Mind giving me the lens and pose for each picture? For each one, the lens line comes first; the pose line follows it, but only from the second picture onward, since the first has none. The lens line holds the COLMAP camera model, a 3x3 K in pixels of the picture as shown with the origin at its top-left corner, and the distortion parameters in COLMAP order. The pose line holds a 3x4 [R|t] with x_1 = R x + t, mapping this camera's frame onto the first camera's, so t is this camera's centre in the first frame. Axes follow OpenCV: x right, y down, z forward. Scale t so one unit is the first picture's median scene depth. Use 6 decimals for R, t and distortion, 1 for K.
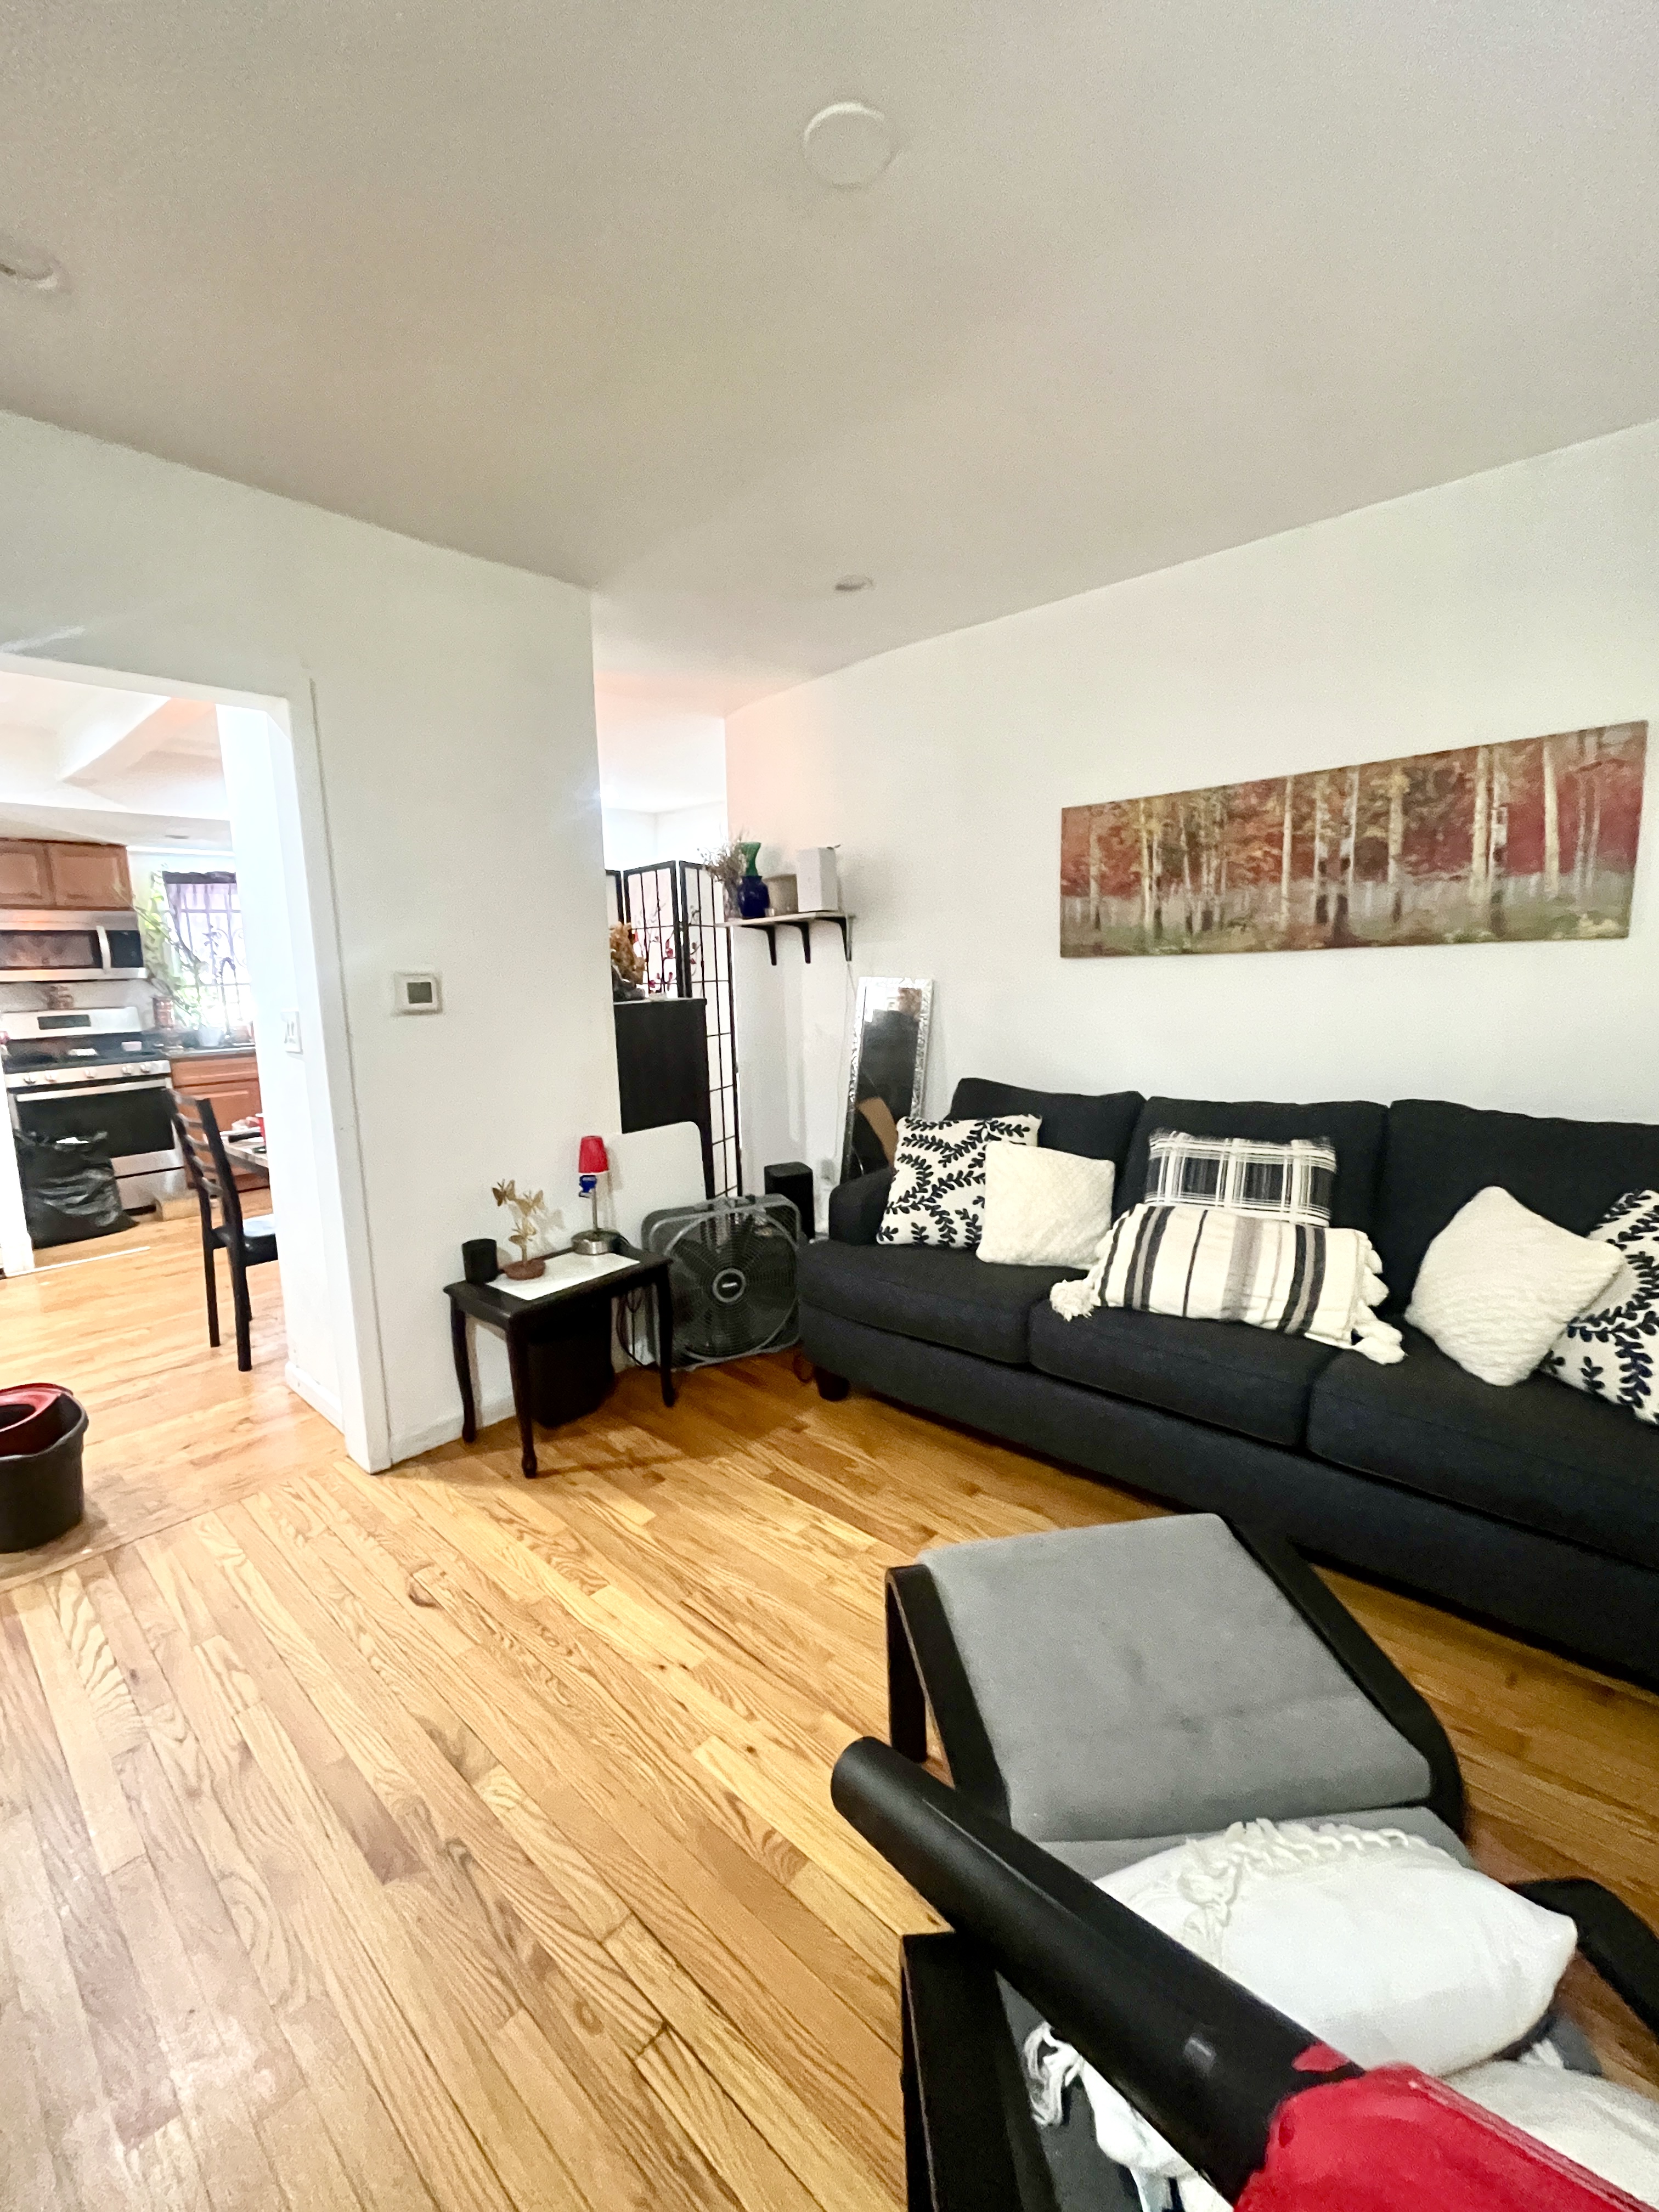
lens RADIAL K [[939.3, 0, 833.4], [0, 939.3, 1098.2], [0, 0, 1]] dist [-0.000695, 0.000417]
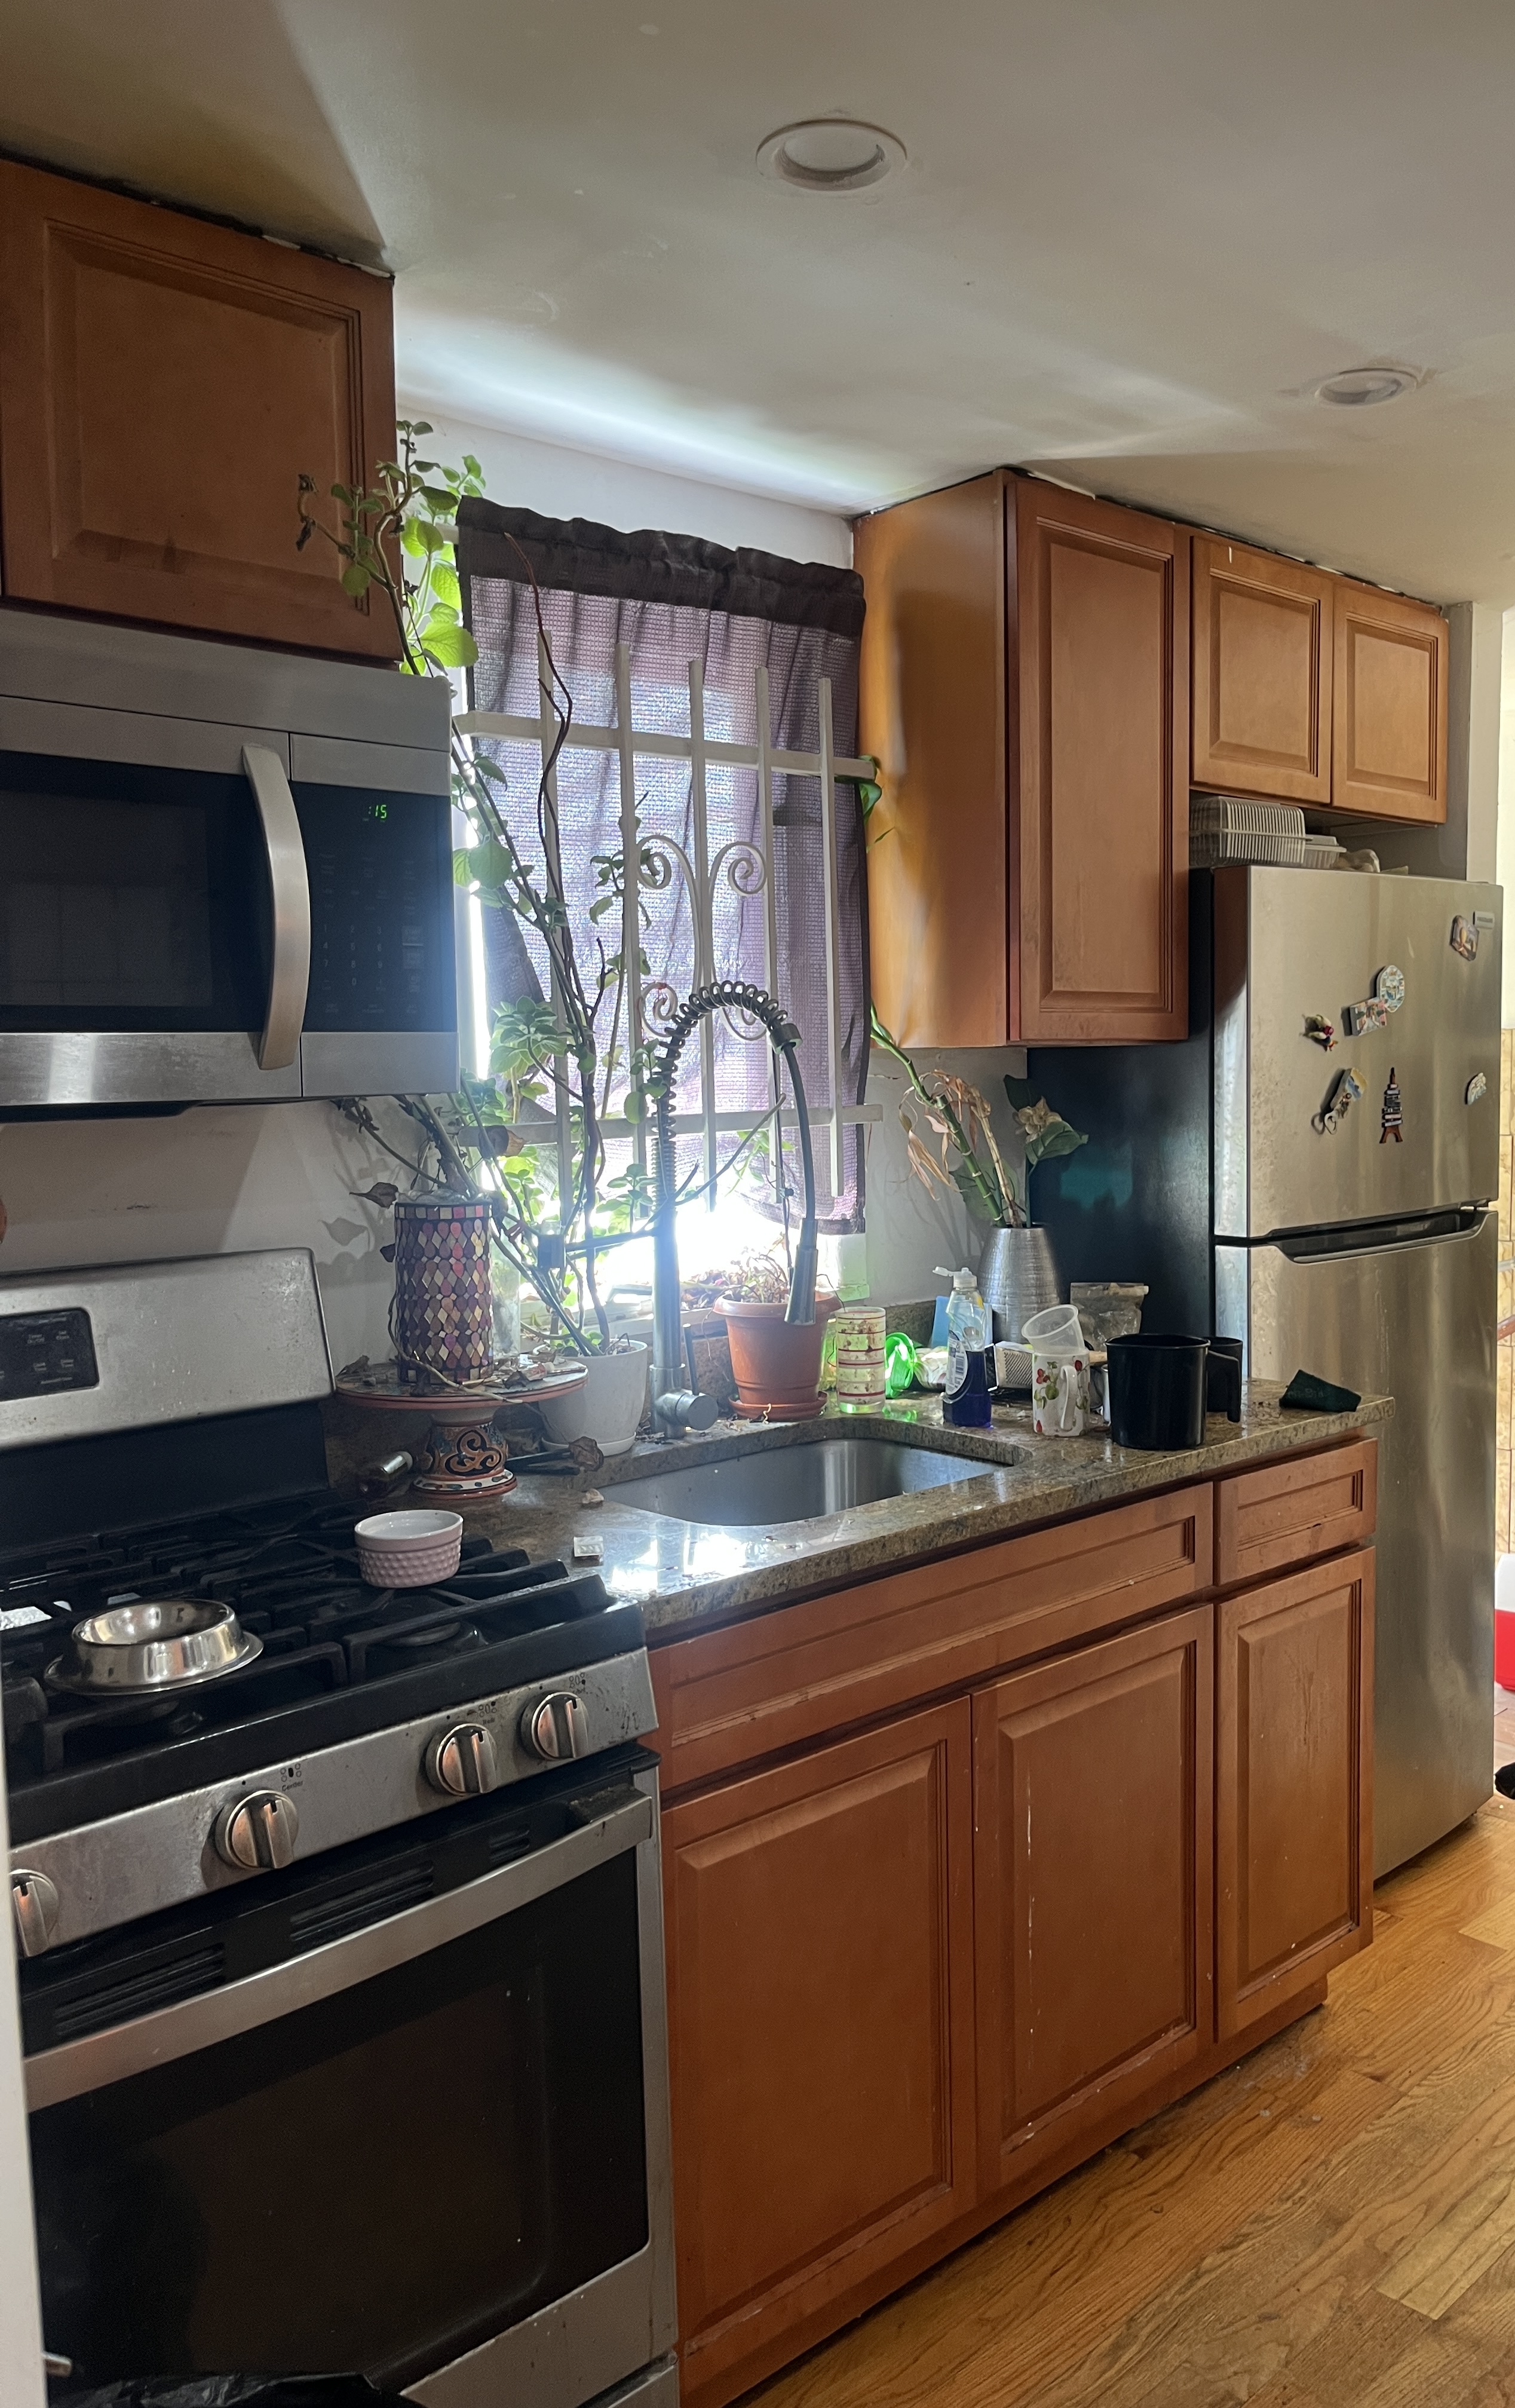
lens RADIAL K [[1870.5, 0, 930.3], [0, 1870.5, 1200.9], [0, 0, 1]] dist [0.043327, -0.001678]
pose [[0.999355, 0.027027, -0.023625, -0.849801], [-0.028354, 0.997926, -0.057786, -0.123534], [0.022014, 0.058419, 0.998049, 0.901333]]
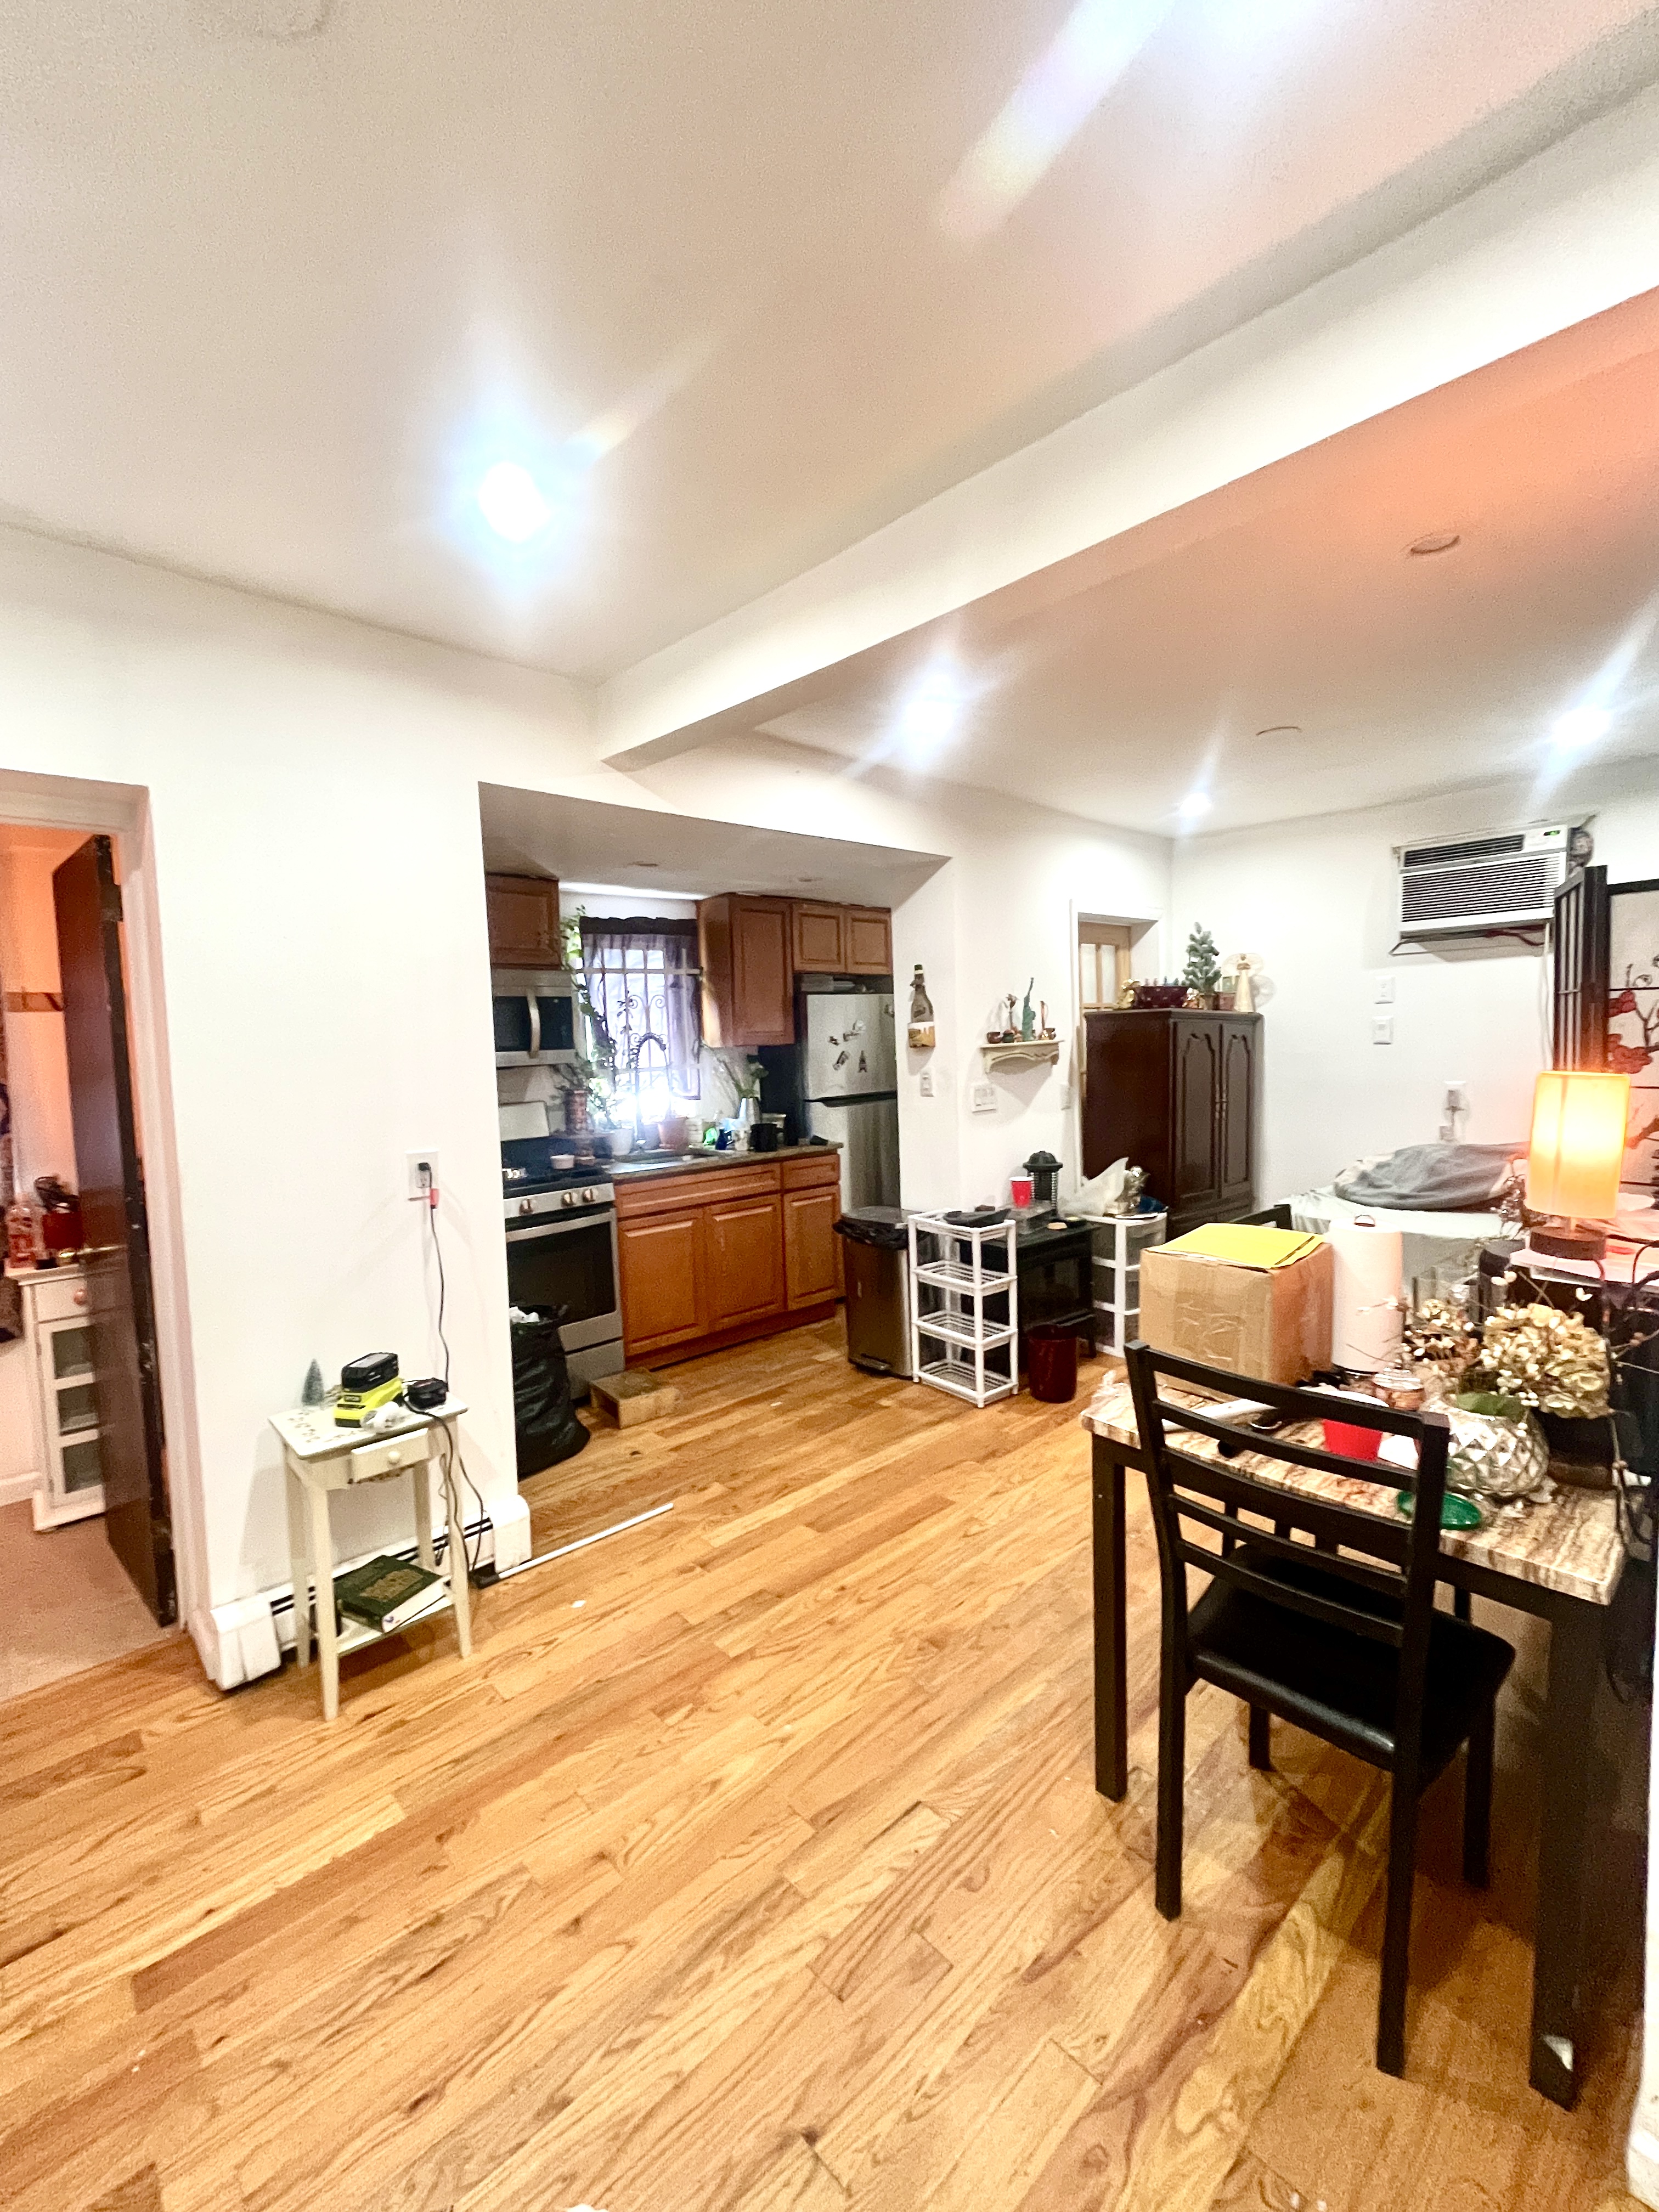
lens RADIAL K [[939.3, 0, 833.4], [0, 939.3, 1098.2], [0, 0, 1]] dist [-0.000695, 0.000417]
pose [[0.996851, 0.011724, -0.078430, -0.636694], [-0.017269, 0.997370, -0.070397, -0.073077], [0.077398, 0.071530, 0.994431, 0.414162]]
